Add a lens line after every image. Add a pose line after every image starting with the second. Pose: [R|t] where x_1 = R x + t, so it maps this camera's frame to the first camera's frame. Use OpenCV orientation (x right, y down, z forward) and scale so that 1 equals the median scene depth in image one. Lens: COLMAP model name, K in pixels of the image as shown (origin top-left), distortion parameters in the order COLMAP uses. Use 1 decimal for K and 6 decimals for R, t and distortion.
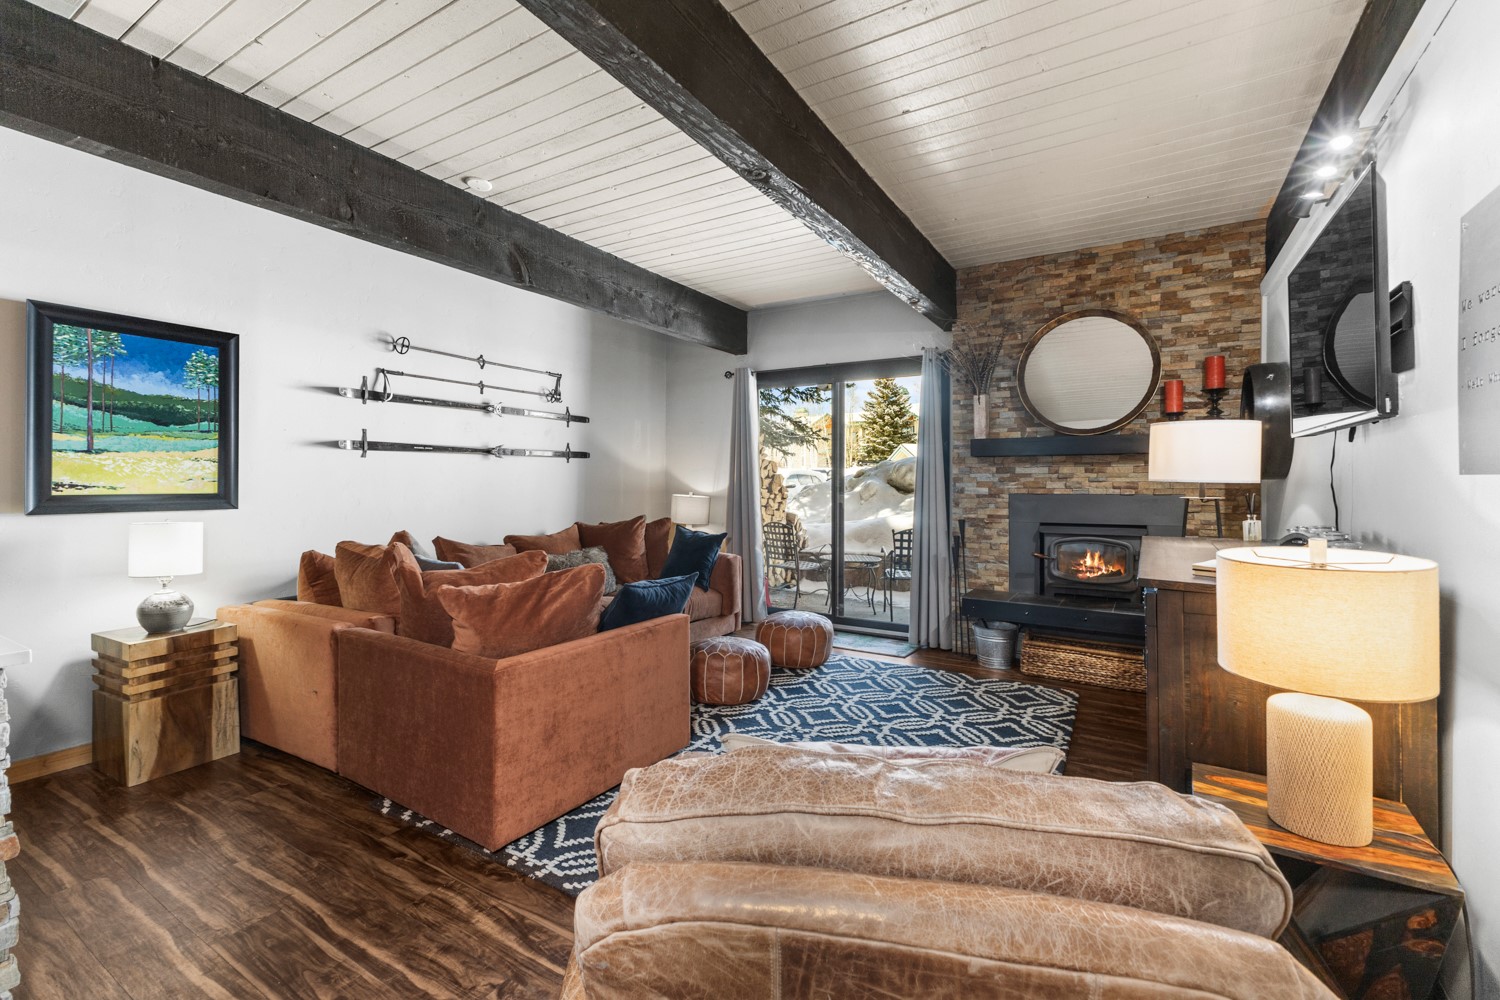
lens RADIAL K [[659.5, 0, 747.0], [0, 659.5, 482.0], [0, 0, 1]] dist [0.018007, -0.005014]
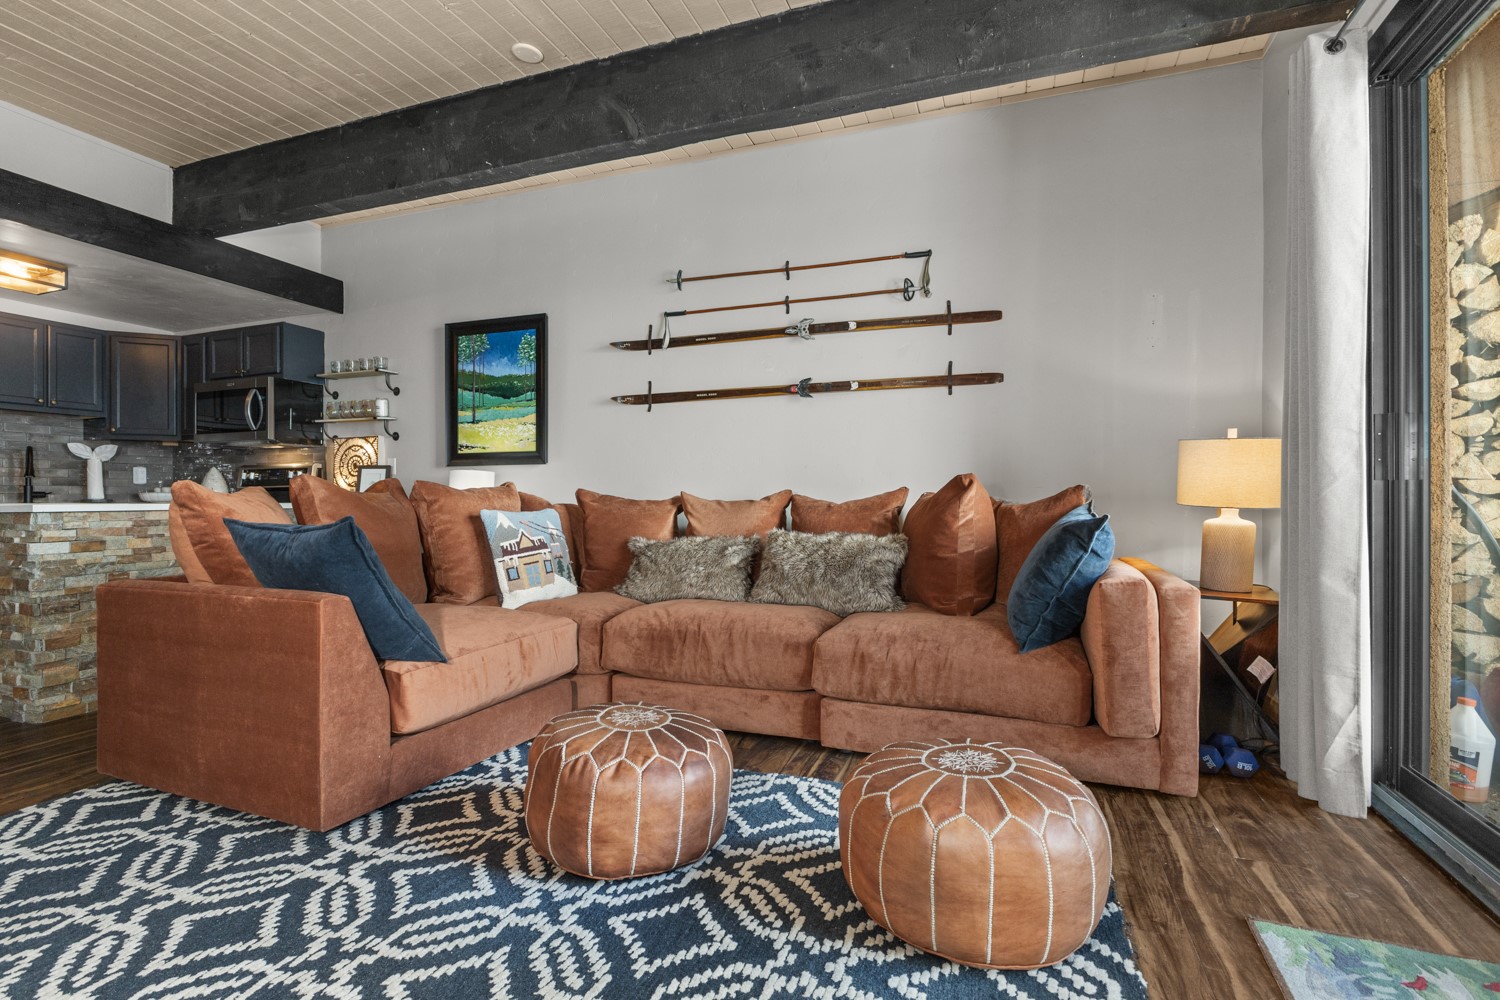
lens RADIAL K [[712.1, 0, 741.9], [0, 712.1, 497.8], [0, 0, 1]] dist [0.002378, -0.001682]
pose [[0.179929, -0.007135, -0.983654, 0.513213], [-0.000540, 0.999973, -0.007352, 0.107881], [0.983679, 0.001854, 0.179920, 1.117921]]
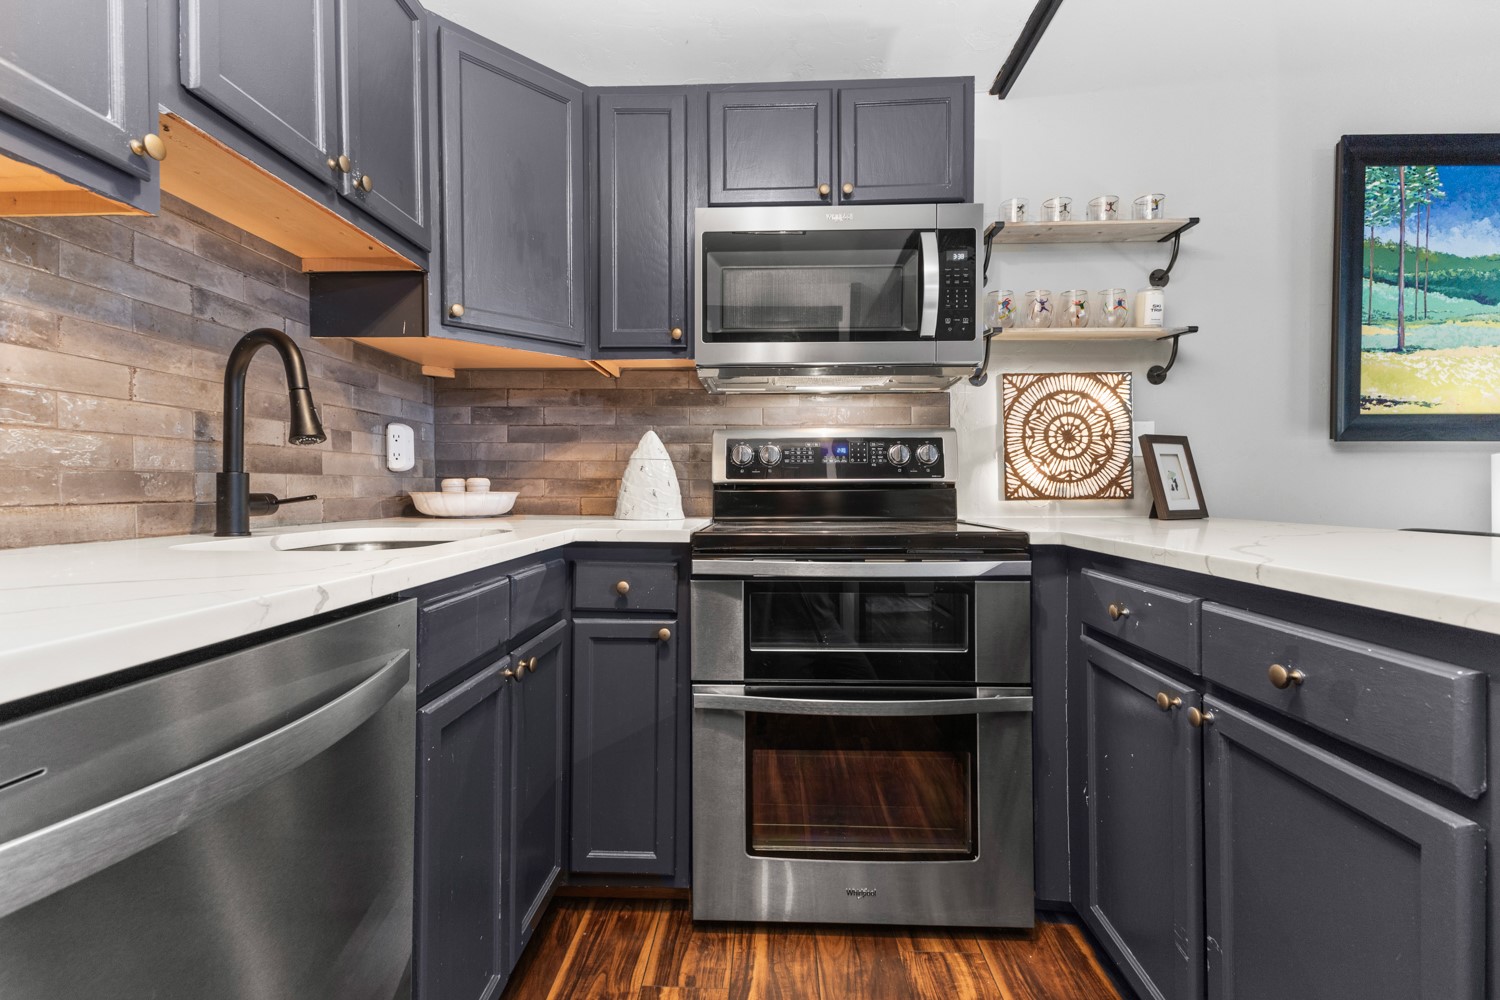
lens RADIAL K [[659.5, 0, 748.5], [0, 659.5, 496.2], [0, 0, 1]] dist [0.018007, -0.005014]
pose [[0.483668, 0.000775, -0.875251, -0.620313], [-0.001123, 0.999999, 0.000265, 0.088345], [0.875251, 0.000854, 0.483669, 0.088873]]
